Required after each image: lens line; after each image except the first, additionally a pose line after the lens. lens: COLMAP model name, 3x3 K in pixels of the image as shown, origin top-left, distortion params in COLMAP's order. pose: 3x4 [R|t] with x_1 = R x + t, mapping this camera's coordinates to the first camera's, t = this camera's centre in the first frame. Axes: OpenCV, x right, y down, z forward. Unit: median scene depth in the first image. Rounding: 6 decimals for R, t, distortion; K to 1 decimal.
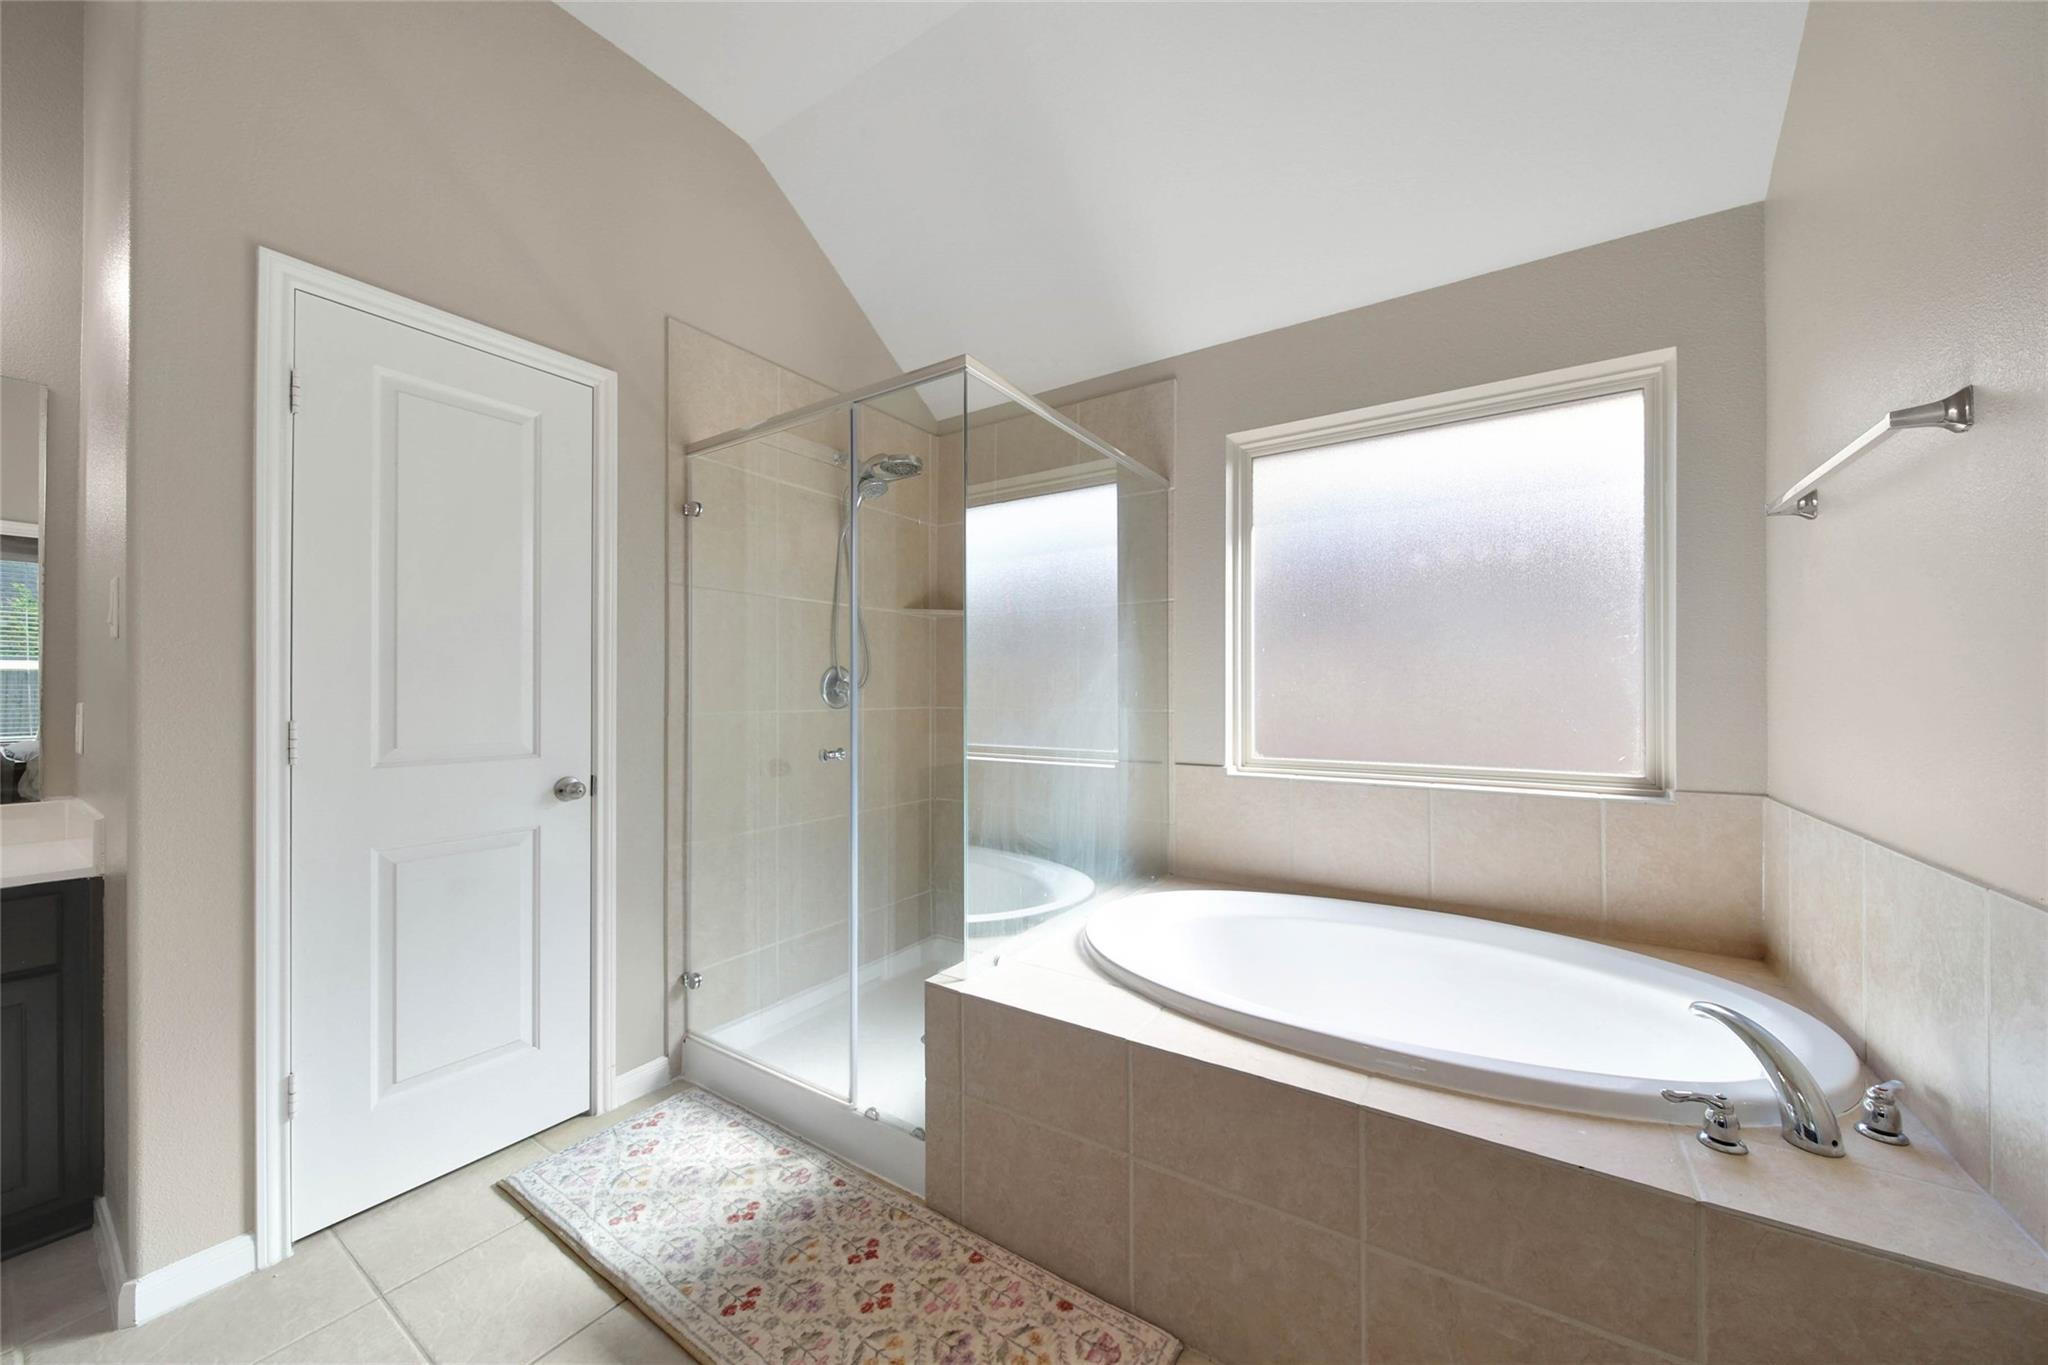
lens RADIAL K [[728.1, 0, 1044.9], [0, 728.1, 686.2], [0, 0, 1]] dist [-0.001755, -0.001906]
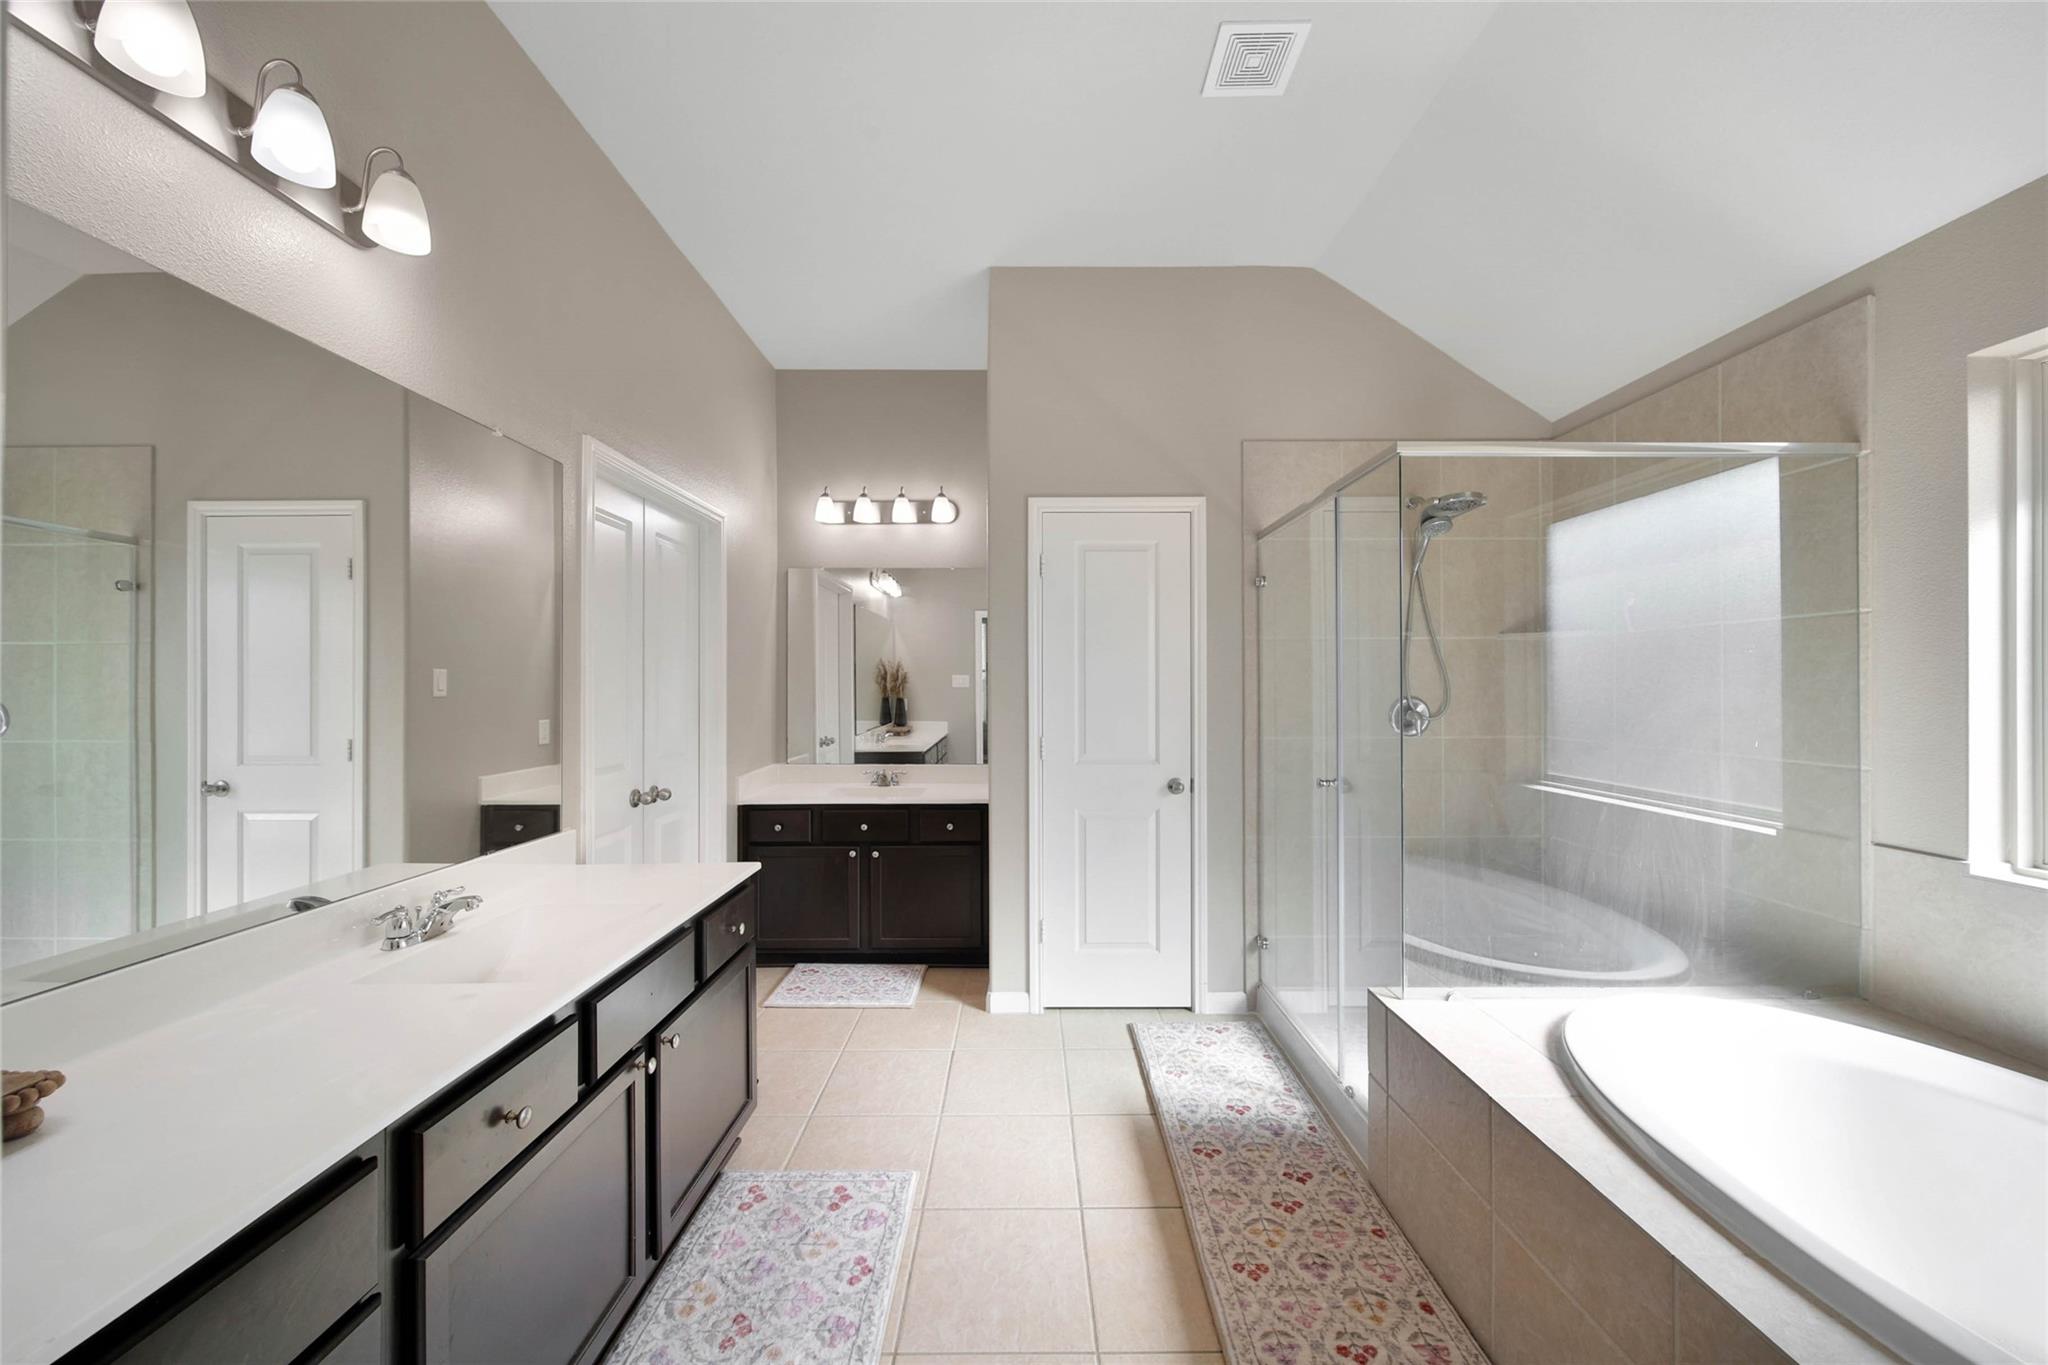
lens RADIAL K [[736.6, 0, 1043.0], [0, 736.6, 684.5], [0, 0, 1]] dist [-0.000043, -0.005690]
pose [[0.562305, 0.001432, -0.826929, 0.513099], [0.003618, 0.999985, 0.004191, -0.087226], [0.826922, -0.005348, 0.562291, -0.089045]]
